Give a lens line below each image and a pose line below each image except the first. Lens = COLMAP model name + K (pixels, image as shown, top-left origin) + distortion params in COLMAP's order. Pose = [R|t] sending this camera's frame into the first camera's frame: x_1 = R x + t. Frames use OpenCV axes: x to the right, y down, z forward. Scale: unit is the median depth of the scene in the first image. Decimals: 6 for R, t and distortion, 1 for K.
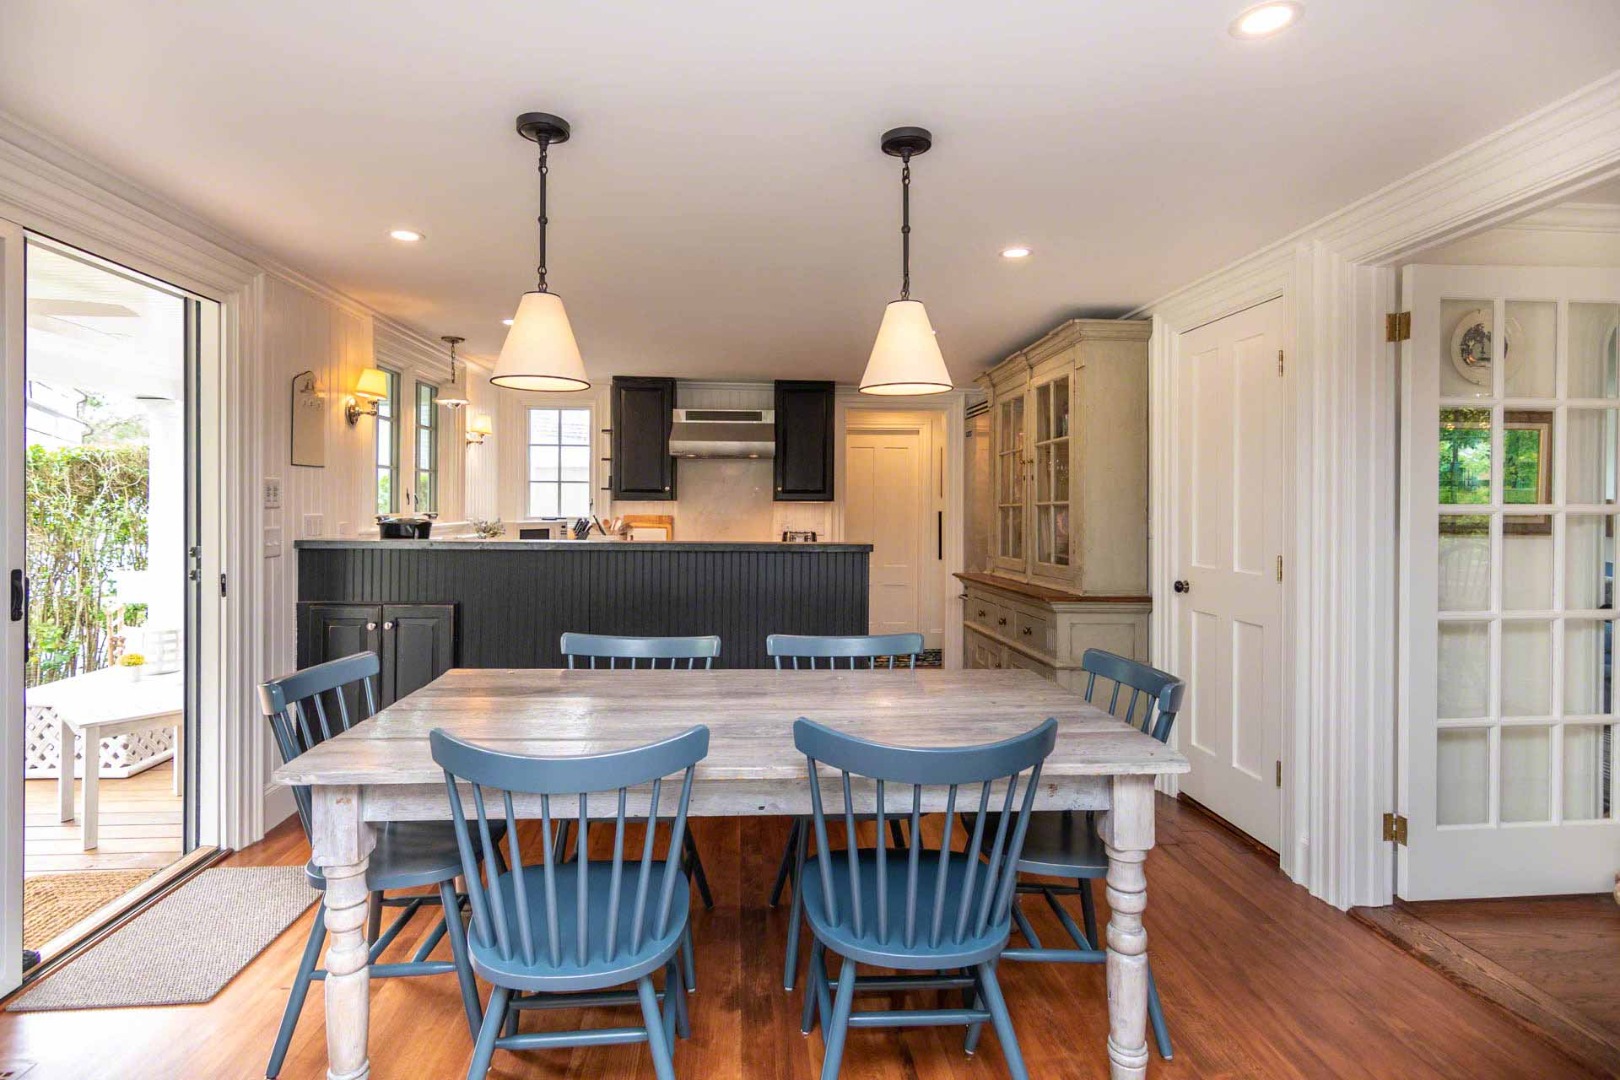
lens RADIAL K [[820.9, 0, 808.7], [0, 820.9, 510.1], [0, 0, 1]] dist [0.001272, 0.000200]
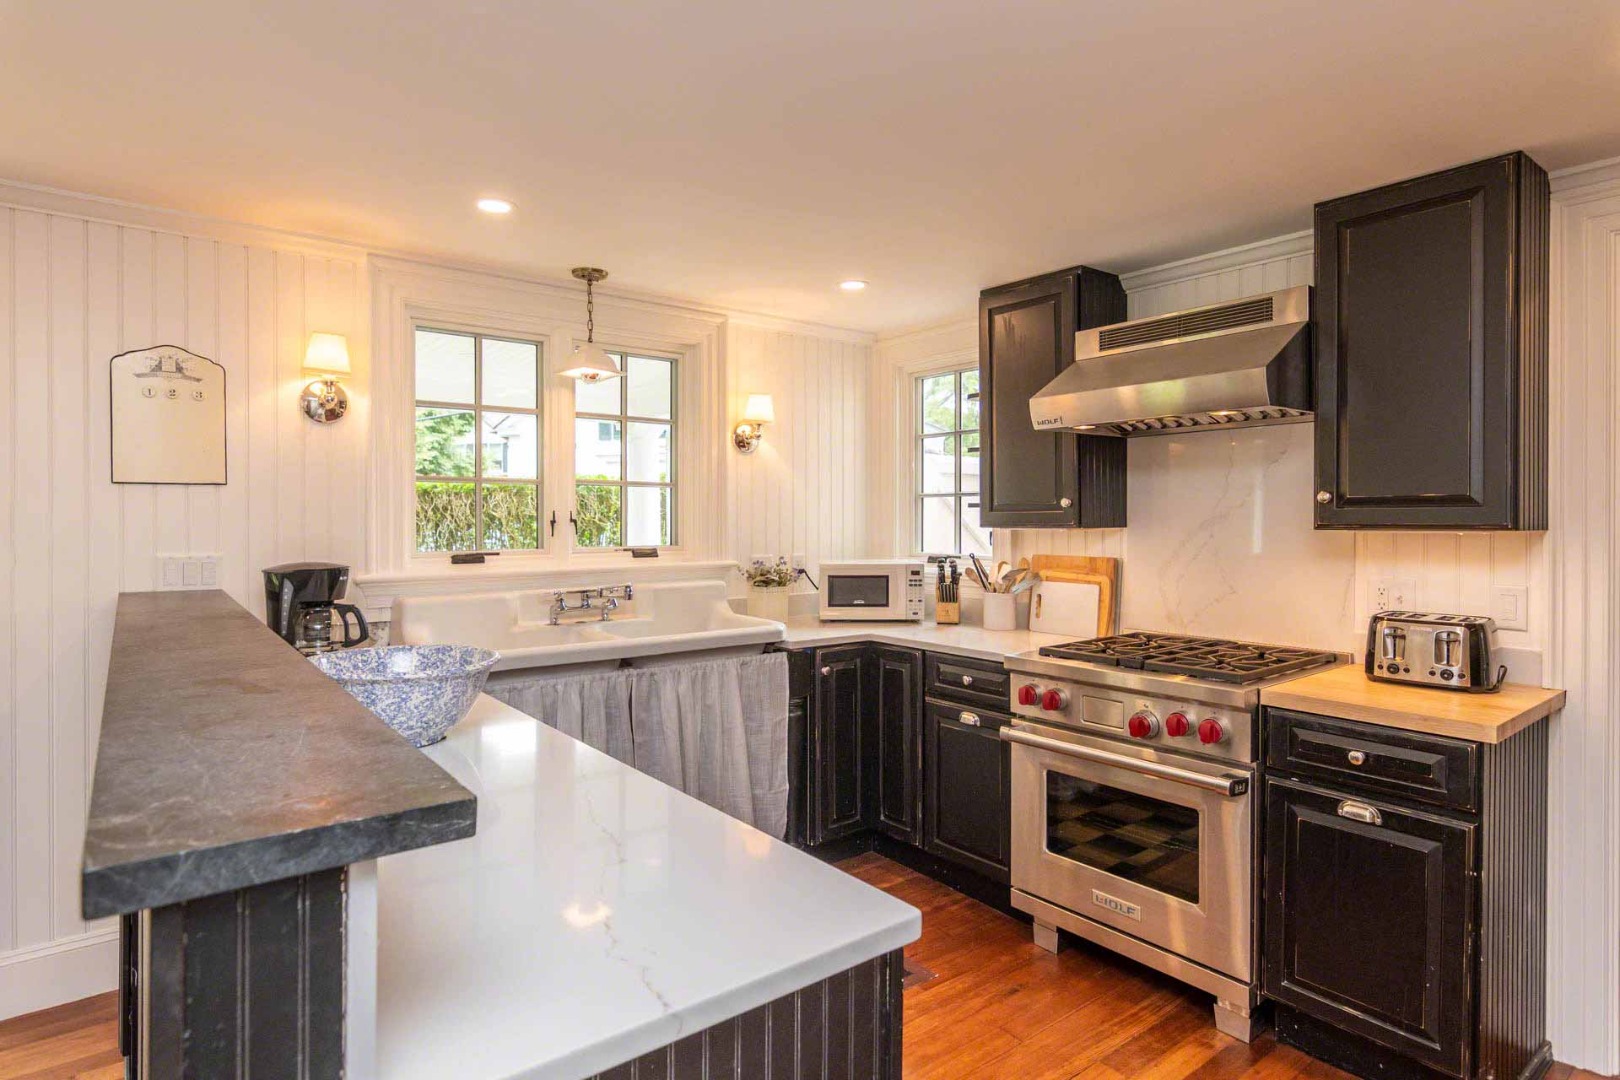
lens RADIAL K [[867.0, 0, 793.5], [0, 867.0, 527.2], [0, 0, 1]] dist [-0.002643, -0.000444]
pose [[0.545265, 0.000543, -0.838264, 0.160071], [-0.003226, 0.999994, -0.001450, -0.010707], [0.838257, 0.003495, 0.545263, 0.591830]]
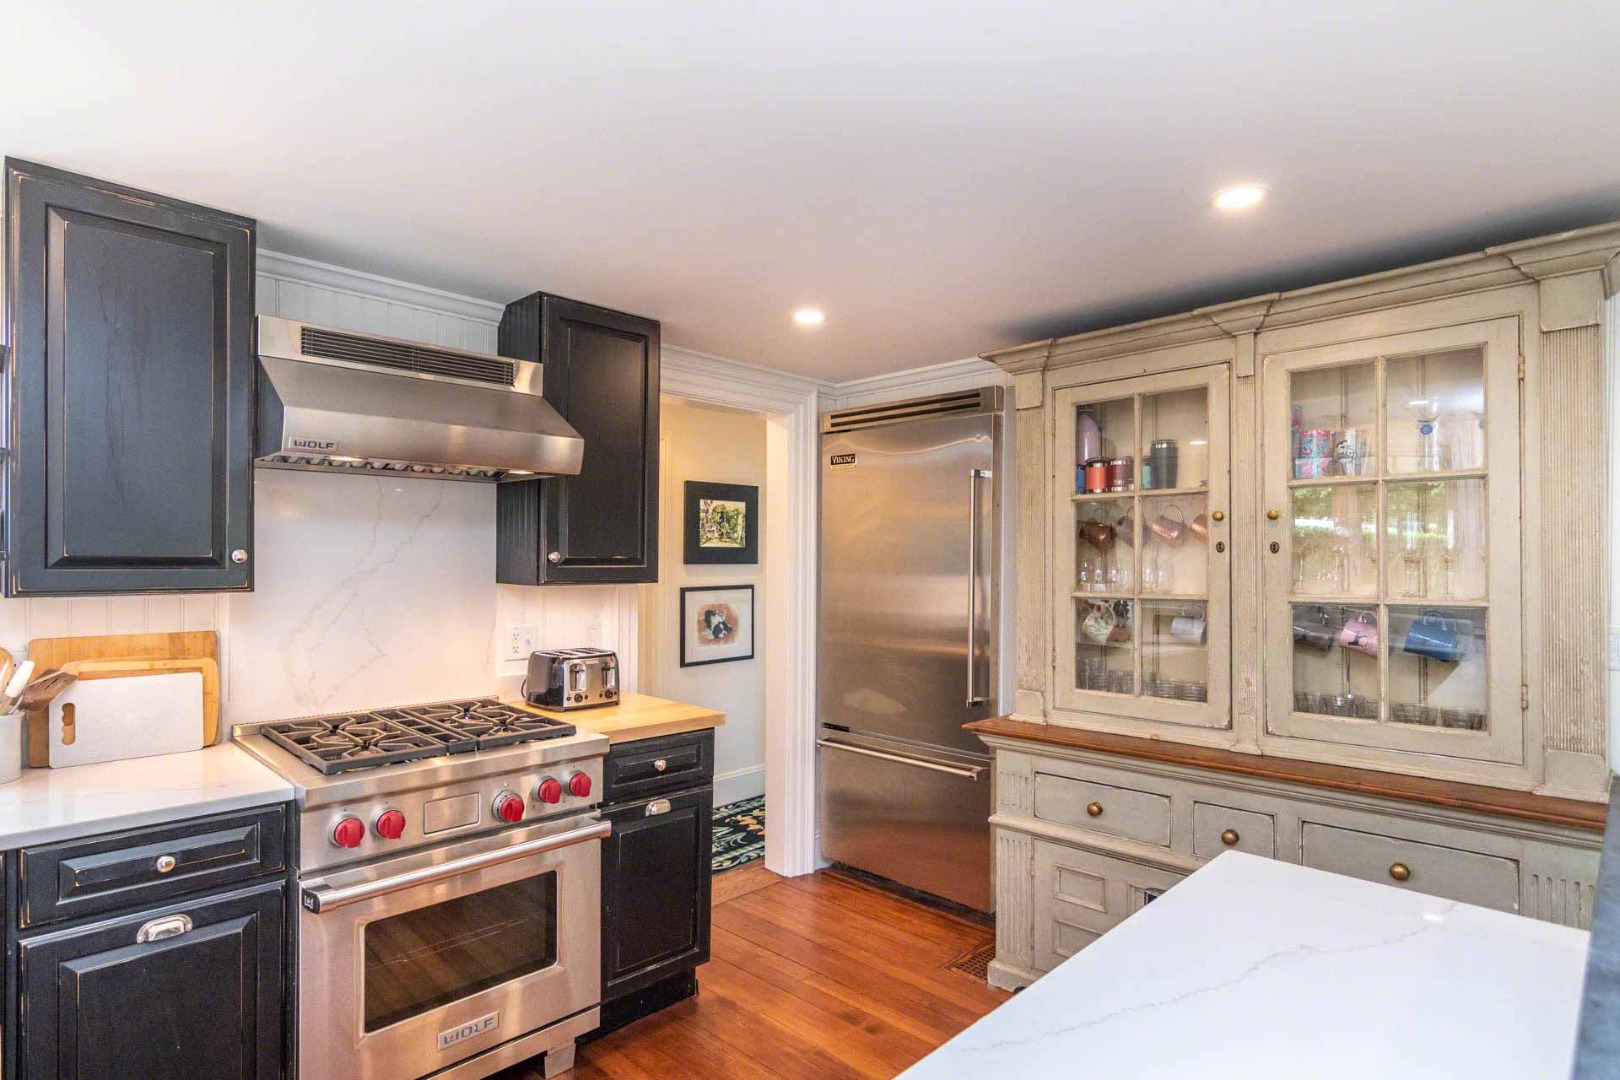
lens RADIAL K [[855.9, 0, 803.0], [0, 855.9, 557.6], [0, 0, 1]] dist [-0.001964, -0.000182]
pose [[0.756781, -0.001594, 0.653666, -0.222508], [0.002485, 0.999997, -0.000438, -0.024673], [-0.653664, 0.001956, 0.756783, 0.592507]]
